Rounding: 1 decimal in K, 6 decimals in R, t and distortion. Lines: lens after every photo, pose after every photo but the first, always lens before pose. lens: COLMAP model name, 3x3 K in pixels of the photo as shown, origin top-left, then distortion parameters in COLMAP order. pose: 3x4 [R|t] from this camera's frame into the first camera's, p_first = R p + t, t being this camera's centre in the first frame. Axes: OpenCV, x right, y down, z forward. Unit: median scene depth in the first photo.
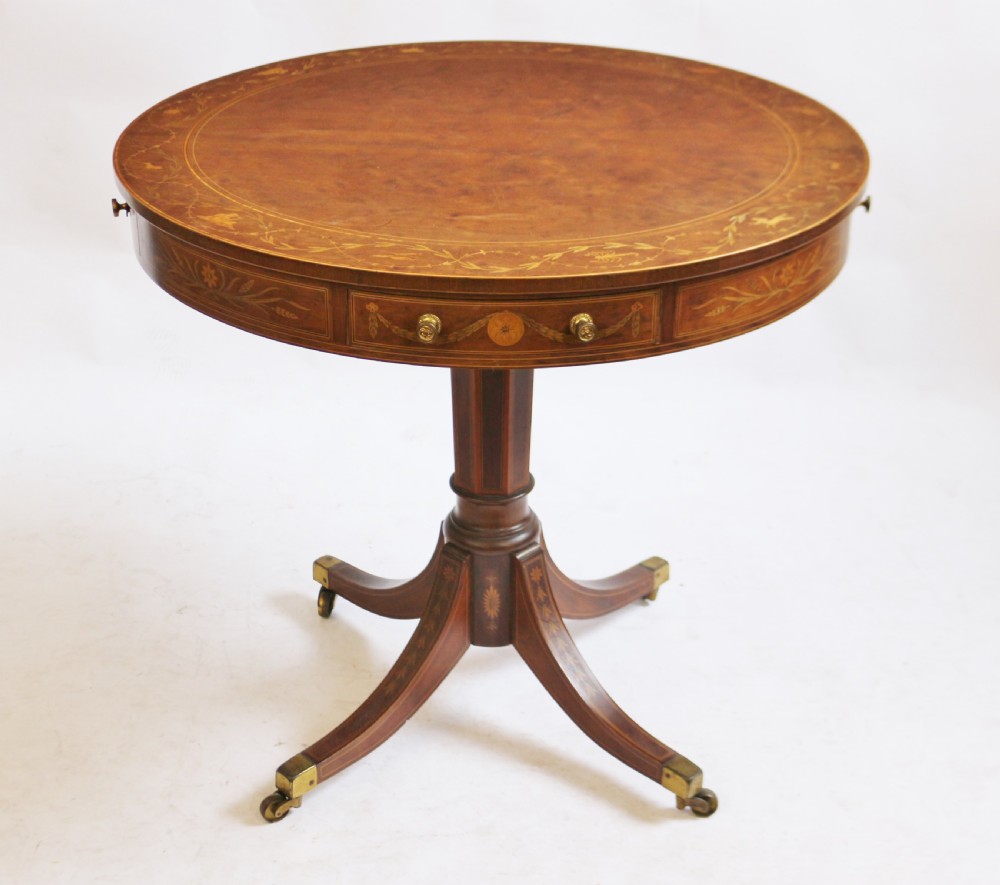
lens RADIAL K [[1874.2, 0, 506.2], [0, 1874.2, 450.9], [0, 0, 1]] dist [-0.112764, 0.000000]
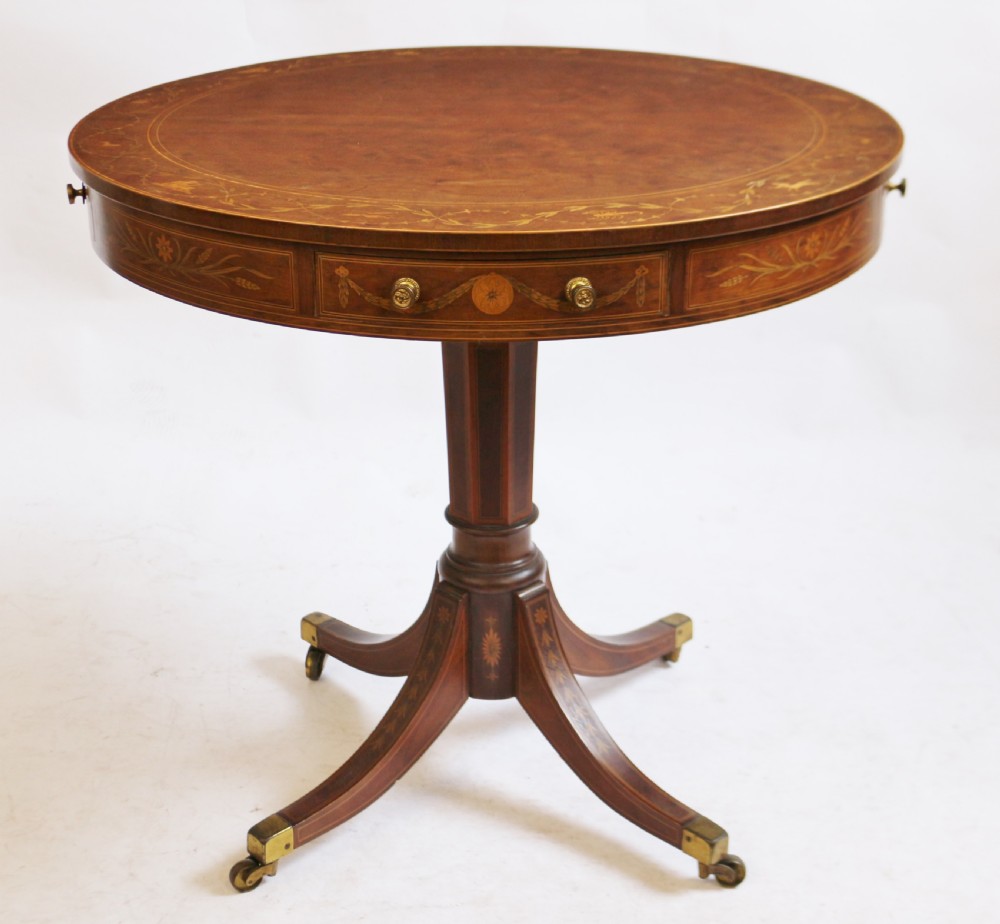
lens RADIAL K [[1897.8, 0, 510.5], [0, 1897.8, 459.3], [0, 0, 1]] dist [-0.110405, 0.000000]
pose [[0.999813, -0.002823, -0.019144, 0.022209], [0.001280, 0.996784, -0.080120, 0.074477], [0.019309, 0.080081, 0.996601, 0.102723]]
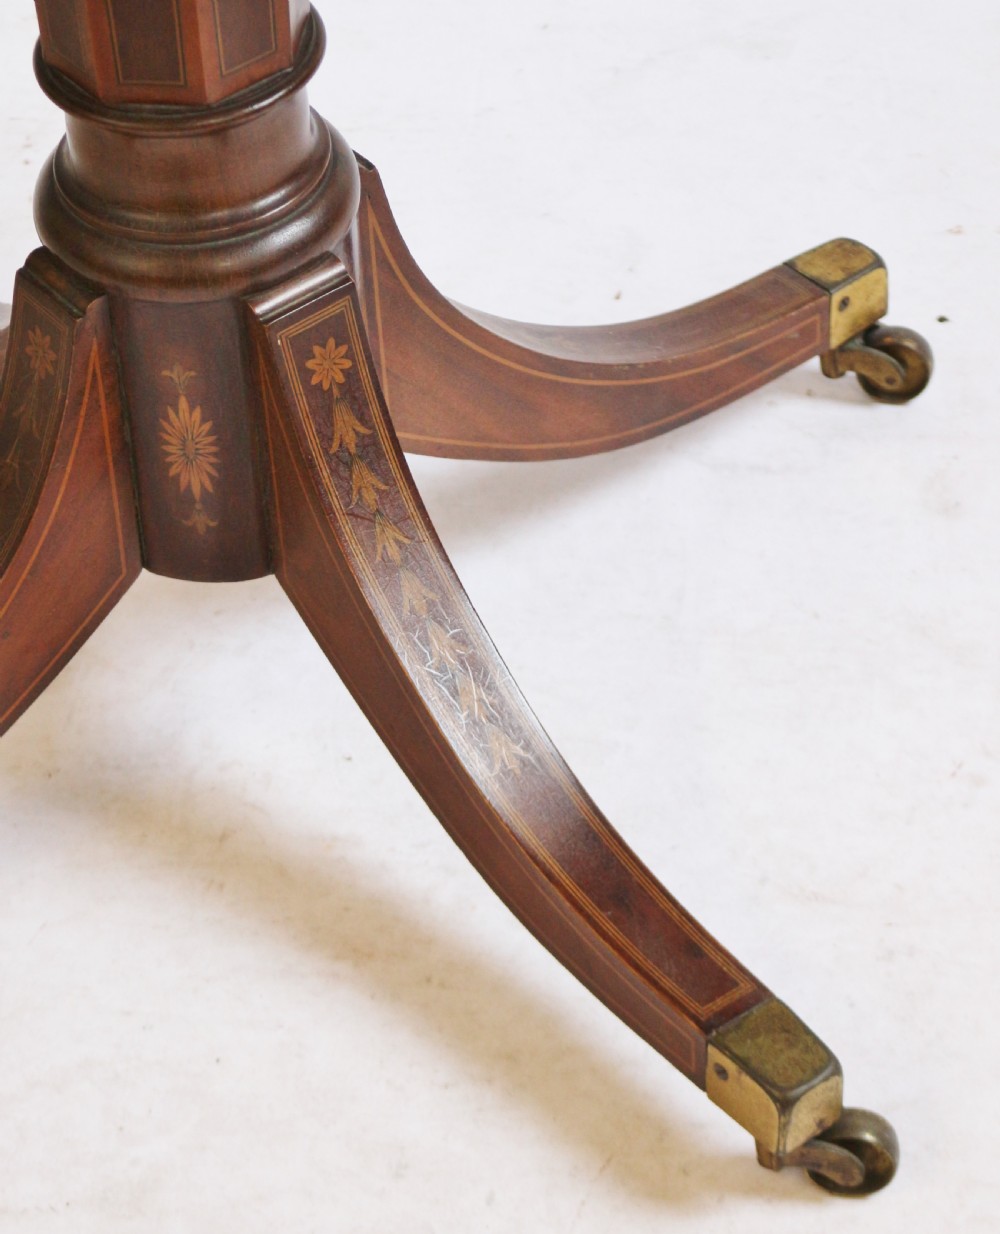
lens RADIAL K [[3827.3, 0, 380.1], [0, 3827.3, 673.4], [0, 0, 1]] dist [-0.021386, 0.000000]
pose [[0.987994, 0.046261, -0.147400, 0.134632], [-0.007328, 0.967073, 0.254393, -0.047702], [0.154315, -0.250258, 0.955802, 0.476960]]
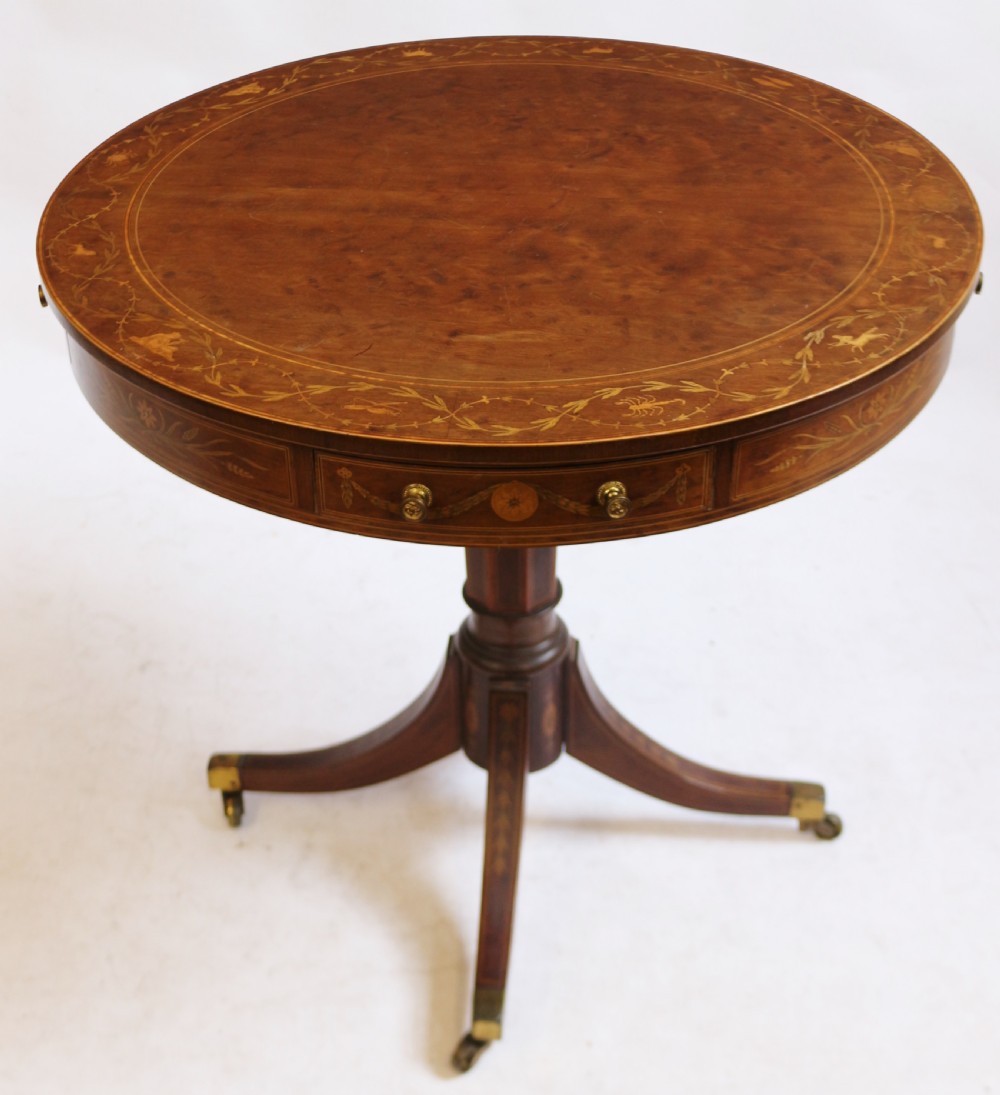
lens RADIAL K [[1869.2, 0, 468.3], [0, 1869.2, 552.8], [0, 0, 1]] dist [-0.096383, 0.000000]
pose [[0.998548, 0.002249, -0.053814, 0.020038], [0.005325, 0.990112, 0.140175, -0.136312], [0.053597, -0.140258, 0.988663, 0.197507]]
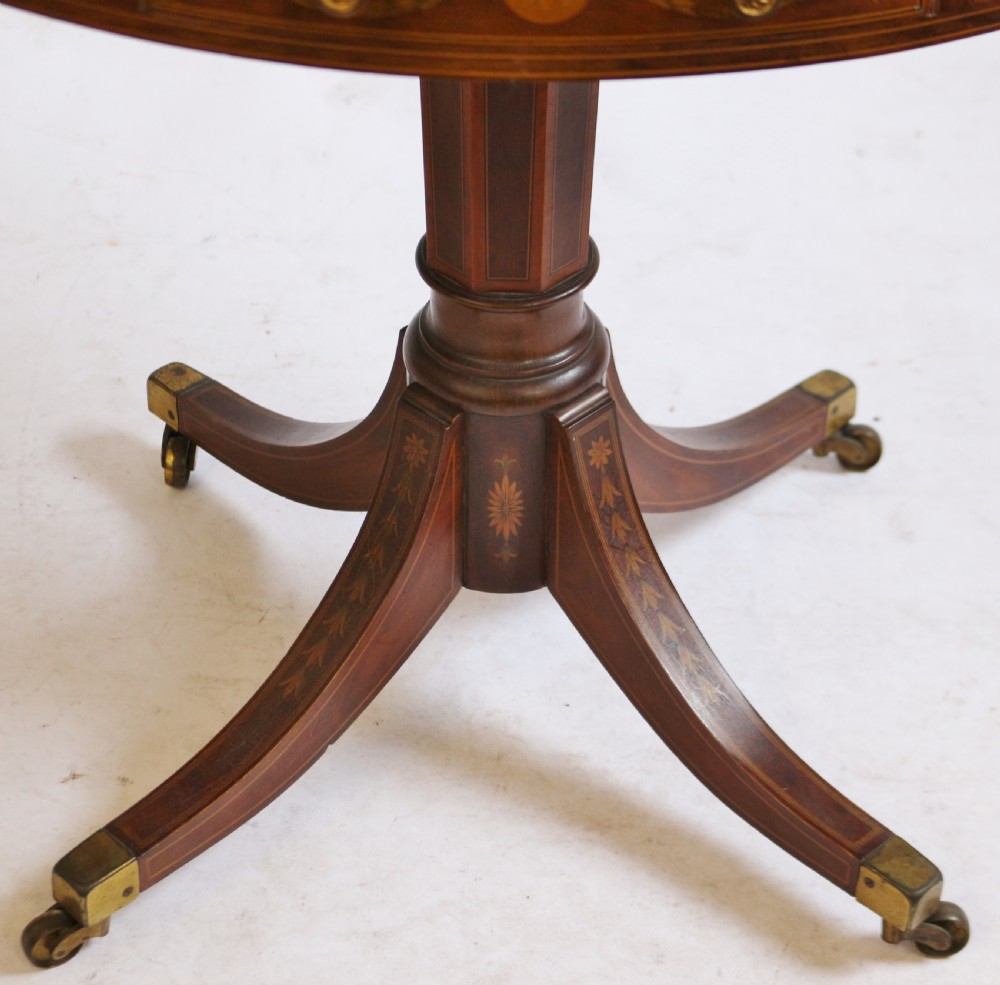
lens RADIAL K [[2652.2, 0, 574.2], [0, 2652.2, 535.1], [0, 0, 1]] dist [-0.073165, 0.000000]
pose [[0.999790, 0.007274, 0.019177, -0.003679], [-0.010946, 0.979947, 0.198960, -0.054557], [-0.017345, -0.199128, 0.979820, 0.395080]]
